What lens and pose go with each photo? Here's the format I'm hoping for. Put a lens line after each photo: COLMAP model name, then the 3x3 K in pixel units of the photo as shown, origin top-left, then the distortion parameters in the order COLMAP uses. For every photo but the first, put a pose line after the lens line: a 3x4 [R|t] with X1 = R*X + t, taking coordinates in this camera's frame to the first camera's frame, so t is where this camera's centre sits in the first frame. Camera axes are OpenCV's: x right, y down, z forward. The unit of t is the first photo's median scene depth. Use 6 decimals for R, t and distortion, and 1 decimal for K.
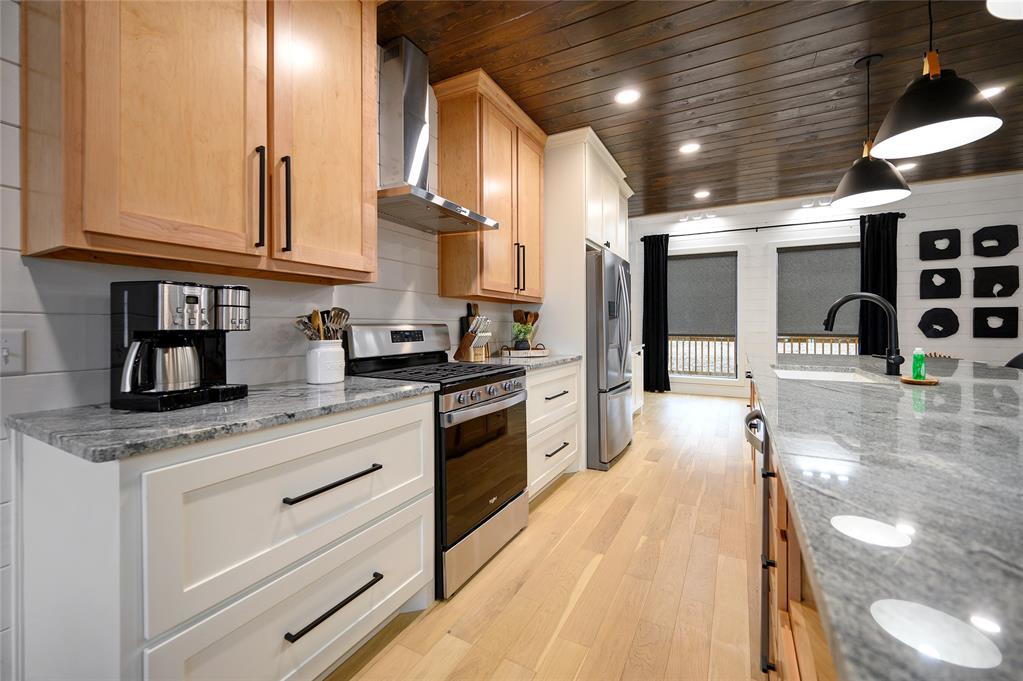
lens RADIAL K [[409.9, 0, 511.6], [0, 409.9, 327.3], [0, 0, 1]] dist [-0.001463, 0.000236]
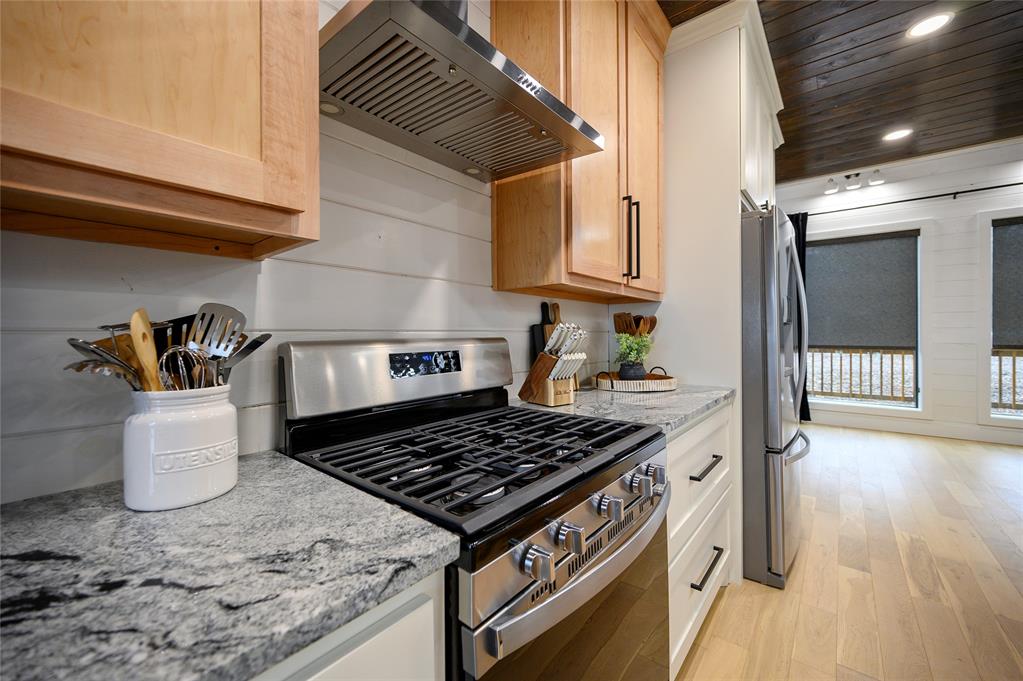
lens RADIAL K [[409.9, 0, 510.9], [0, 409.9, 336.0], [0, 0, 1]] dist [-0.001463, 0.000236]
pose [[0.983973, -0.003321, -0.178284, -0.050074], [0.003737, 0.999991, 0.001997, -0.011195], [0.178276, -0.002631, 0.983977, 0.437607]]
